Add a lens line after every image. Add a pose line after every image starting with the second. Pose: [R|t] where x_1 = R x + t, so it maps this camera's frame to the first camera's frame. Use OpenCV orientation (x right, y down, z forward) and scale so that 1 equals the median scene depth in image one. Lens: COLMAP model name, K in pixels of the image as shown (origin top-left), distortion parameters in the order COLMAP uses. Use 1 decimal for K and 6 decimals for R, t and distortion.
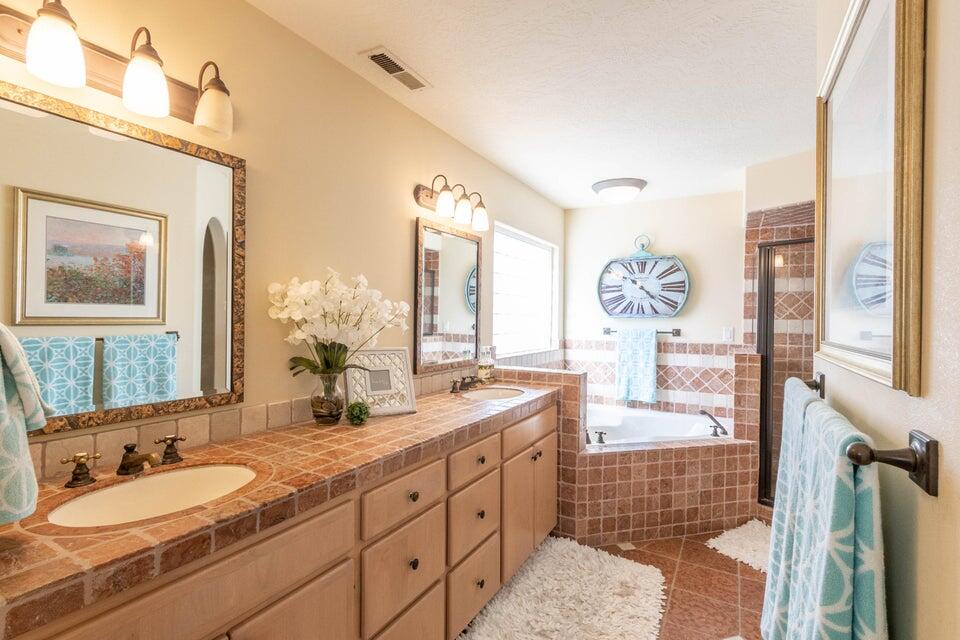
lens RADIAL K [[444.3, 0, 483.5], [0, 444.3, 321.2], [0, 0, 1]] dist [0.003251, -0.000339]
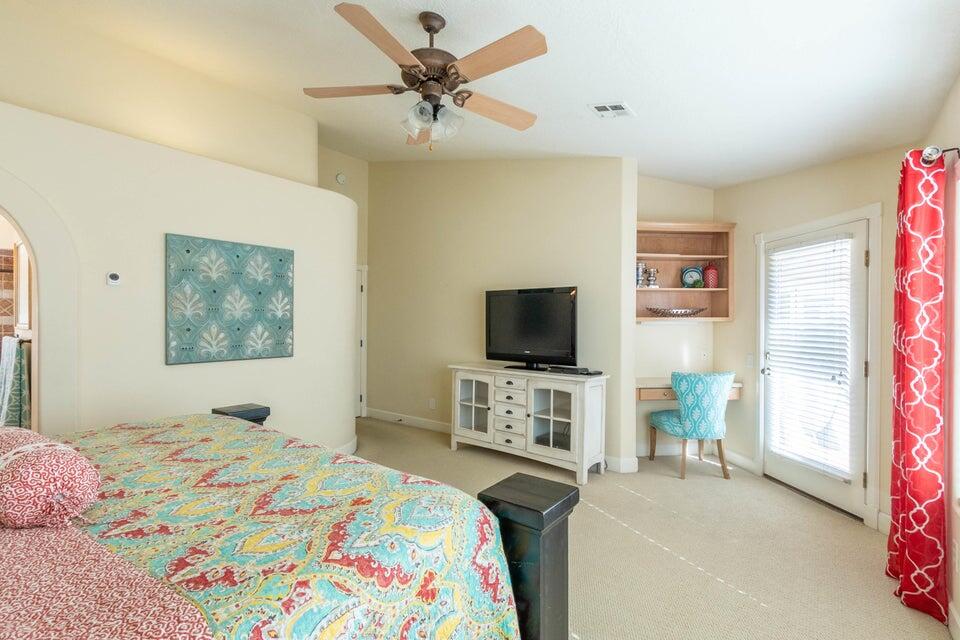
lens RADIAL K [[444.3, 0, 483.5], [0, 444.3, 321.2], [0, 0, 1]] dist [0.003251, -0.000339]
pose [[0.127814, -0.009193, 0.991756, -3.321006], [-0.002946, 0.999949, 0.009648, 0.015928], [-0.991794, -0.004154, 0.127780, -4.599662]]
